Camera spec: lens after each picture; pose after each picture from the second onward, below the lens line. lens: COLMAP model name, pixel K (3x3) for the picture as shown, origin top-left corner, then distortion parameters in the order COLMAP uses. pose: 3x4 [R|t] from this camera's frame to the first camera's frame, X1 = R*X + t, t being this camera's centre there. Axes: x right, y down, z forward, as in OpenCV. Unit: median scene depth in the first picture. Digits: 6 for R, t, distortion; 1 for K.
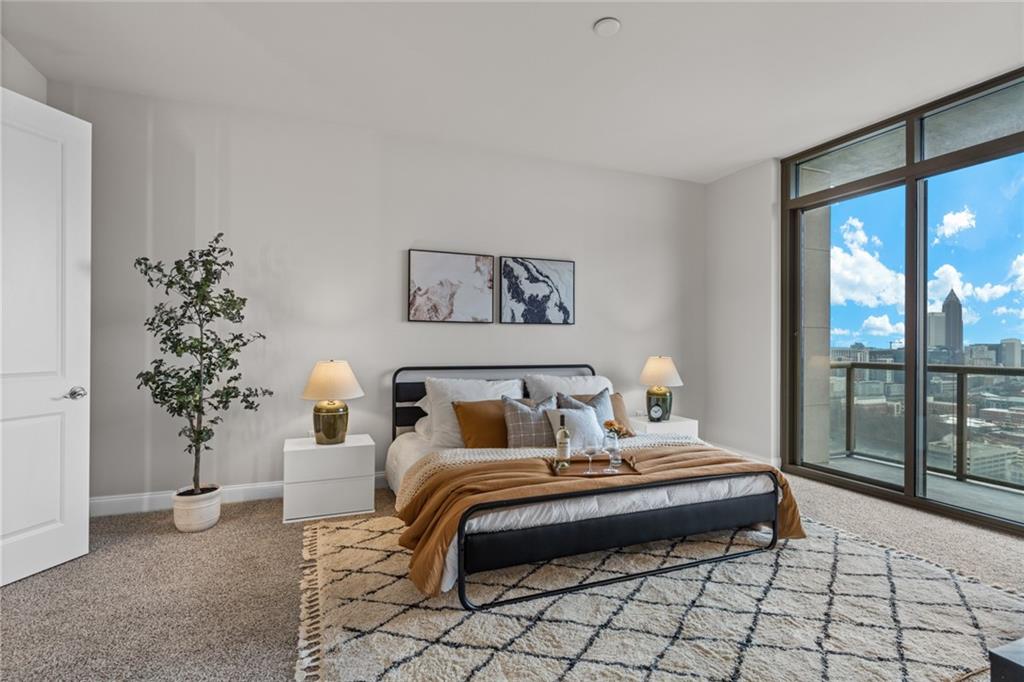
lens RADIAL K [[492.3, 0, 515.5], [0, 492.3, 341.4], [0, 0, 1]] dist [-0.000664, -0.000169]
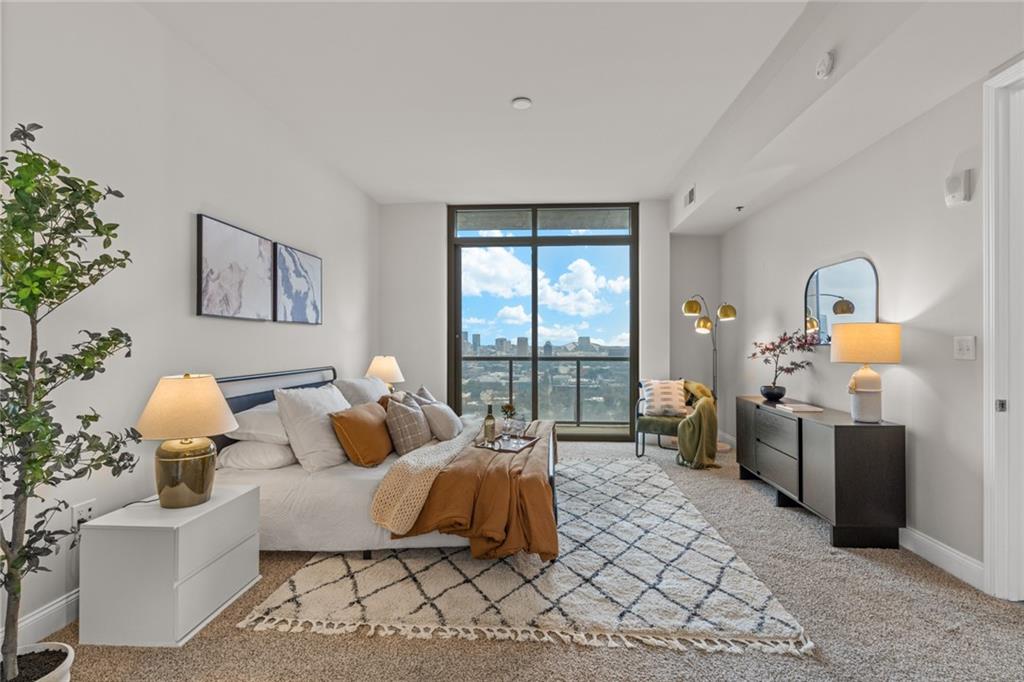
lens RADIAL K [[492.3, 0, 511.8], [0, 492.3, 339.7], [0, 0, 1]] dist [-0.000664, -0.000169]
pose [[0.445207, 0.000230, 0.895428, -0.827840], [0.003137, 0.999993, -0.001817, -0.004388], [-0.895422, 0.003617, 0.445203, 0.363624]]
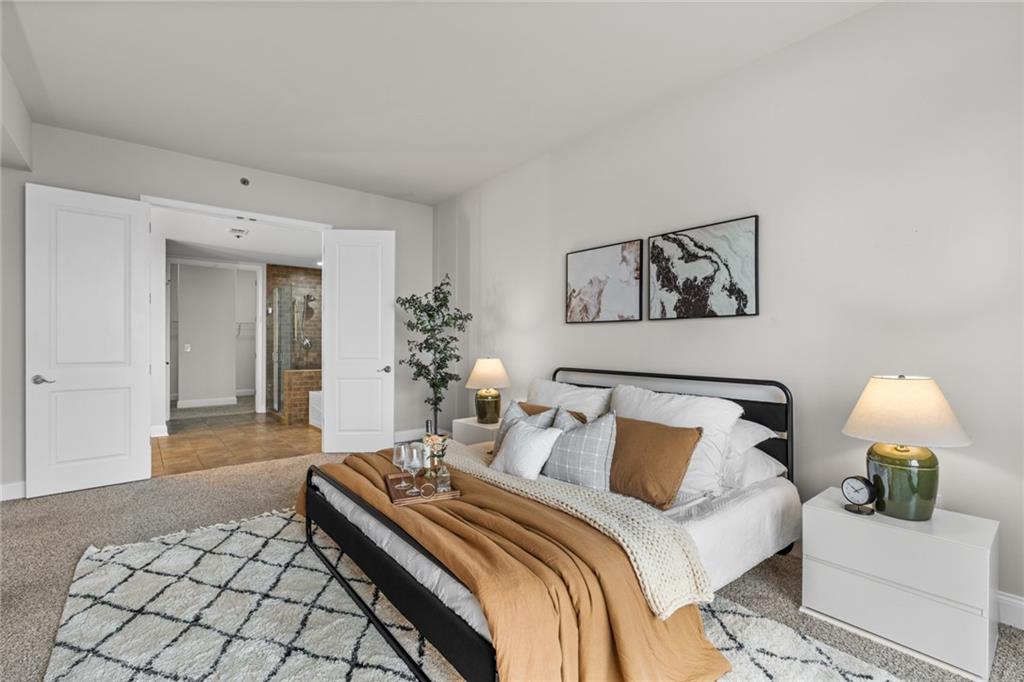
lens RADIAL K [[460.4, 0, 517.6], [0, 460.4, 340.2], [0, 0, 1]] dist [-0.008203, 0.002203]
pose [[0.296605, -0.008376, -0.954963, 0.855501], [-0.001934, 0.999954, -0.009372, 0.004506], [0.954998, 0.004627, 0.296575, 0.783139]]
